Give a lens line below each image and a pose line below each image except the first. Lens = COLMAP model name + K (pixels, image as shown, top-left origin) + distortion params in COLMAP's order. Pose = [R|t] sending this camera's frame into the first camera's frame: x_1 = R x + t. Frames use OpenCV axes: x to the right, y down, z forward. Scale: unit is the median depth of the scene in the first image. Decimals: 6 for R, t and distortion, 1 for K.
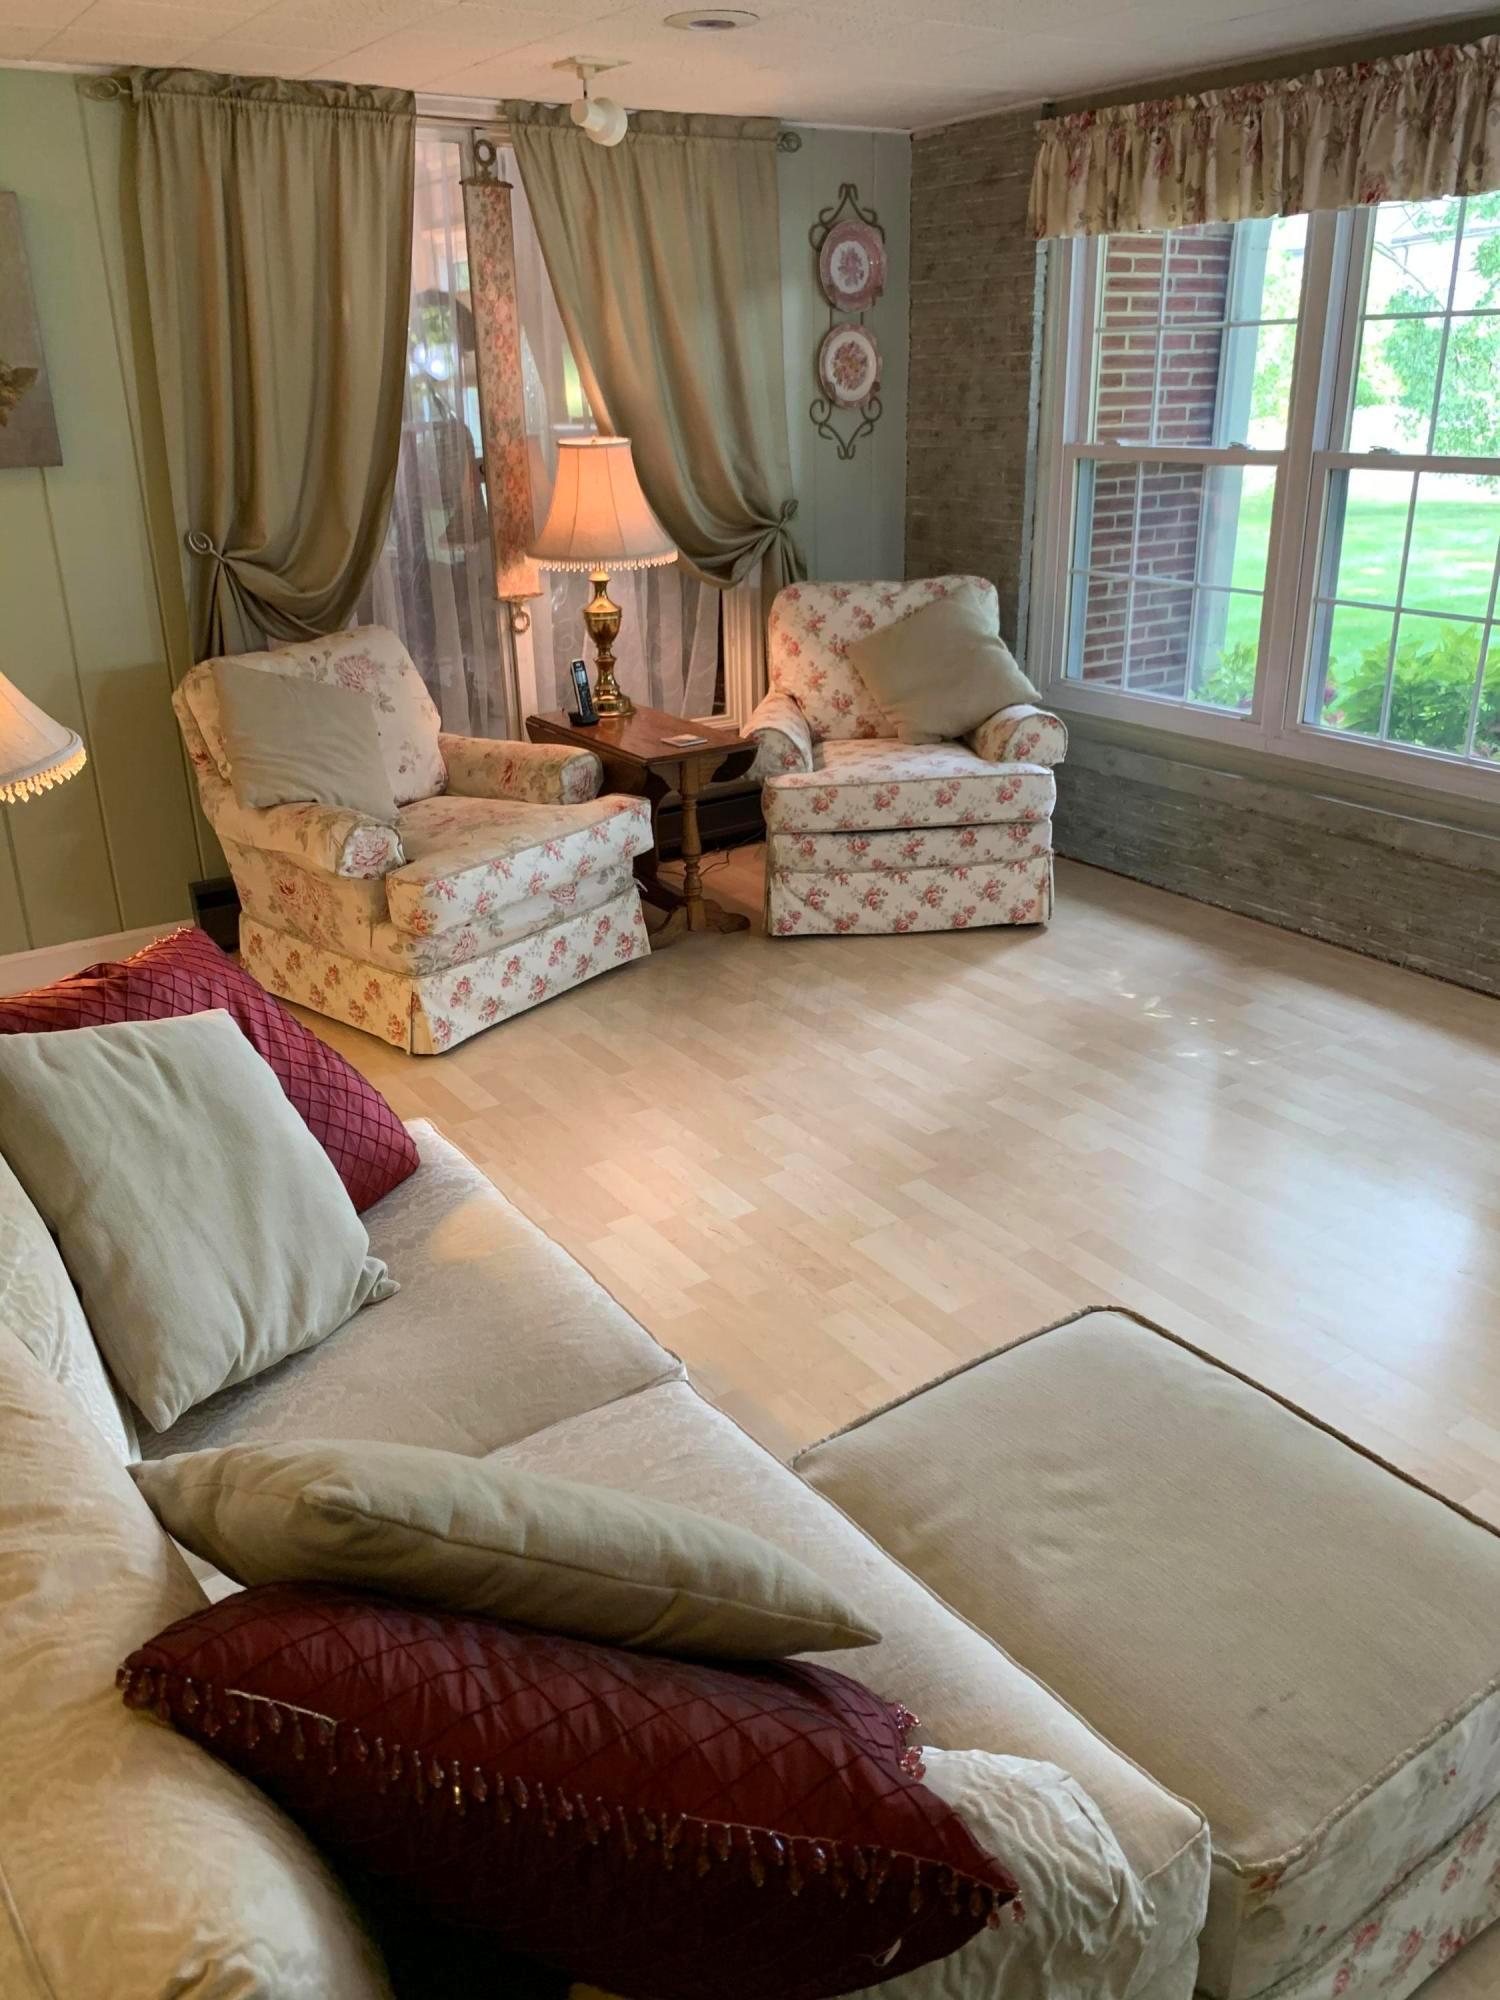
lens RADIAL K [[1498.7, 0, 750.7], [0, 1498.7, 1004.4], [0, 0, 1]] dist [-0.008957, -0.012607]
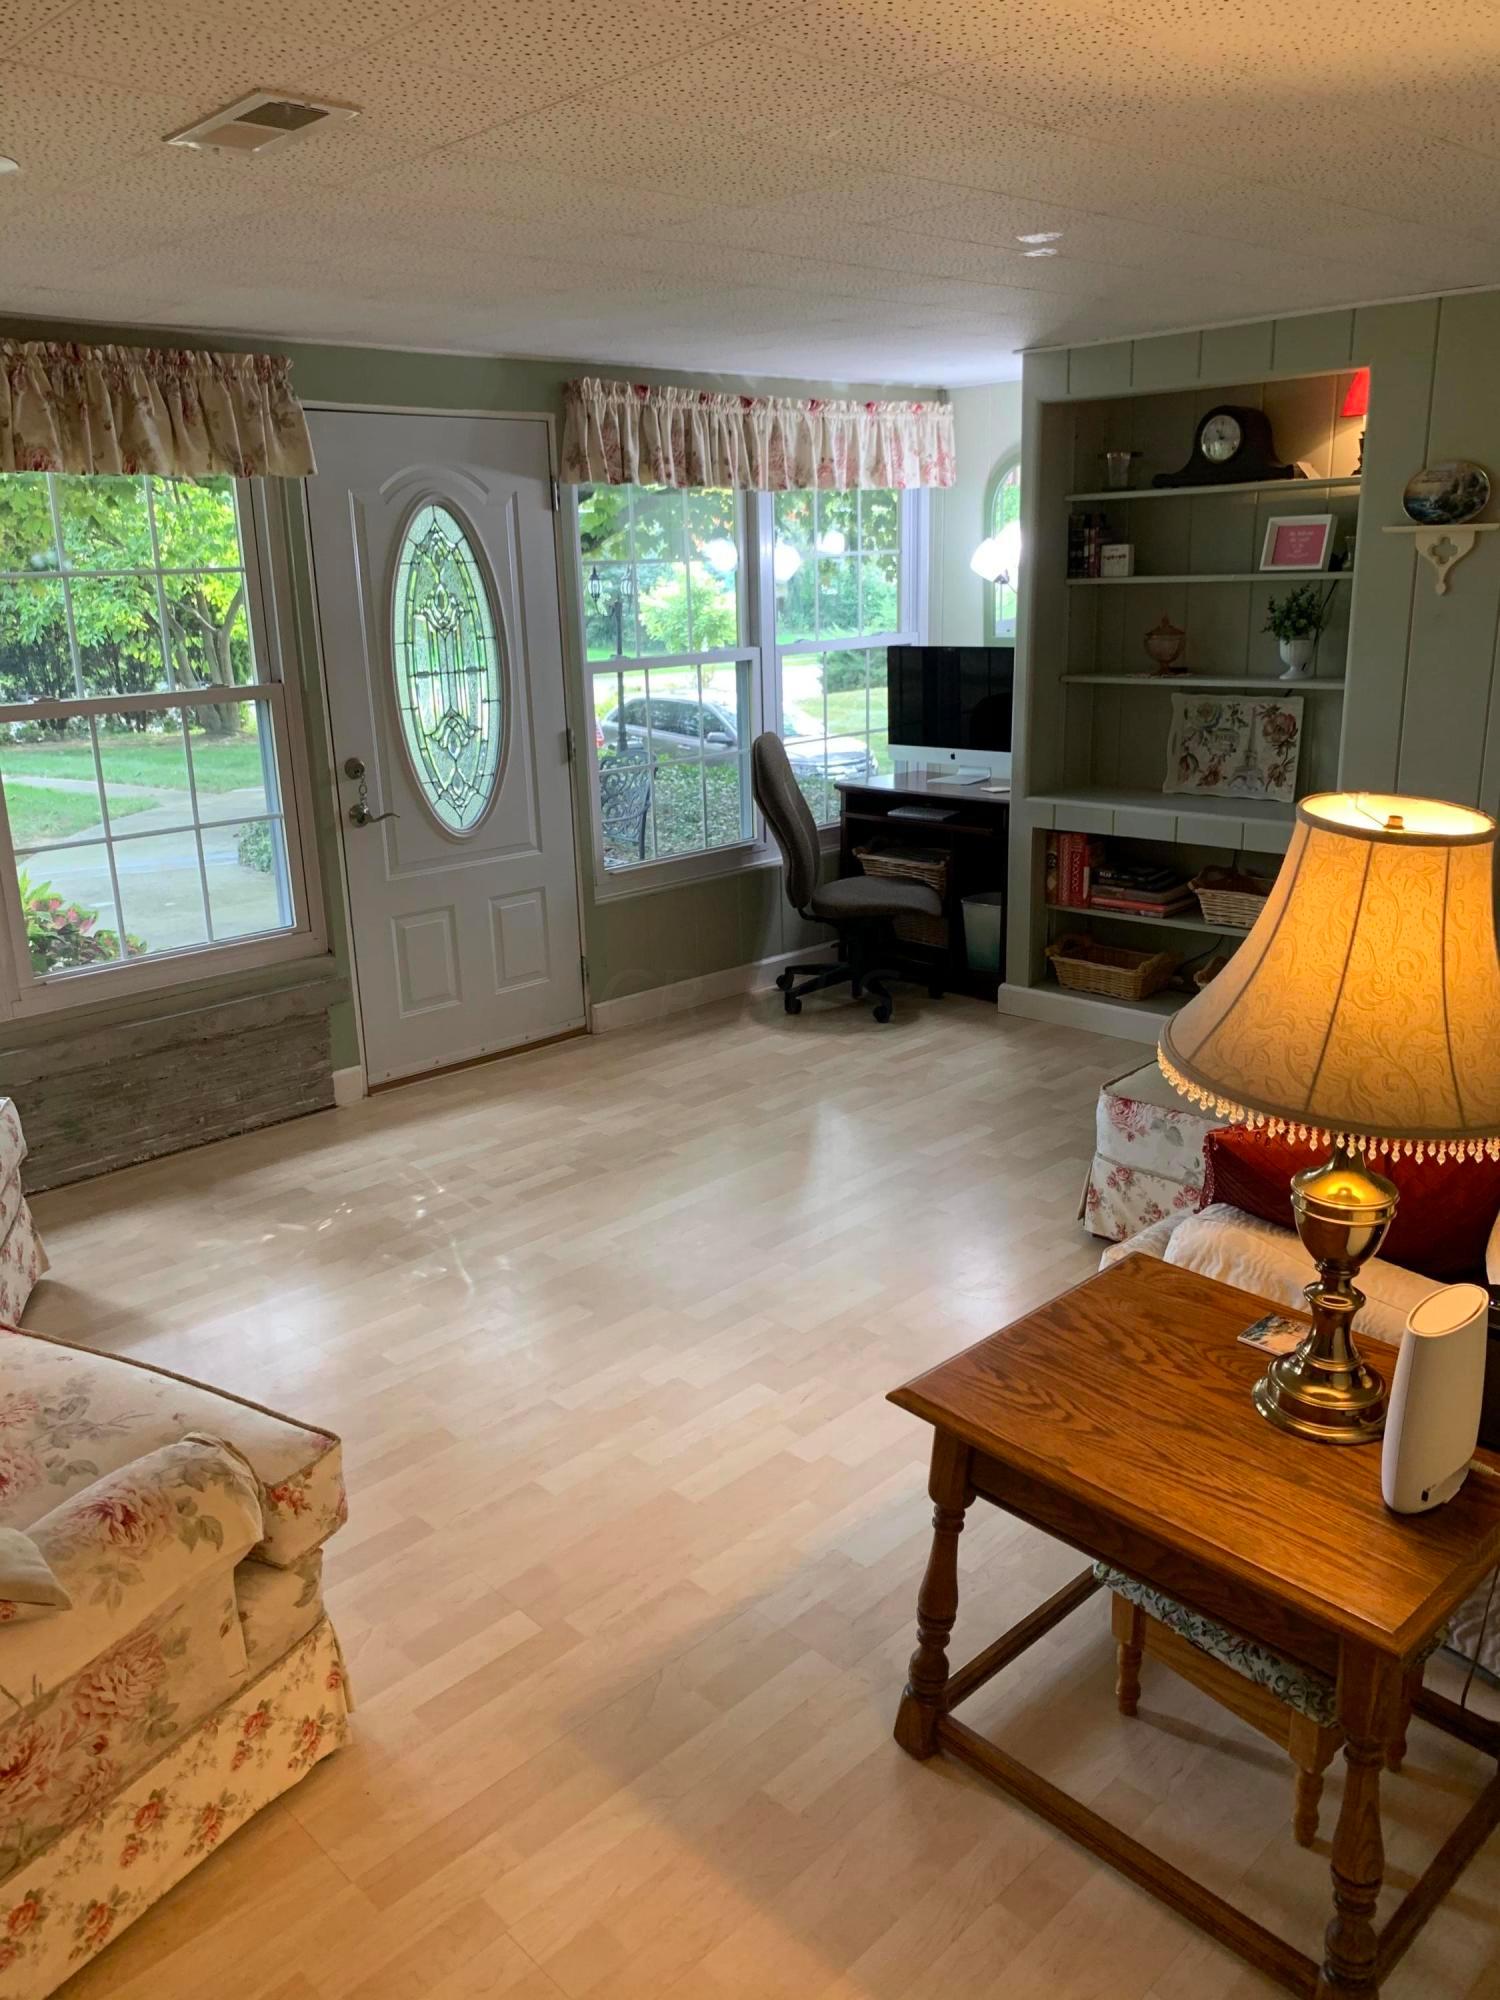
lens RADIAL K [[1498.7, 0, 747.3], [0, 1498.7, 990.8], [0, 0, 1]] dist [-0.008957, -0.012607]
pose [[-0.180291, -0.248096, 0.951811, -0.691686], [0.406446, 0.862399, 0.301778, -0.312994], [-0.895710, 0.441267, -0.054645, 0.712671]]
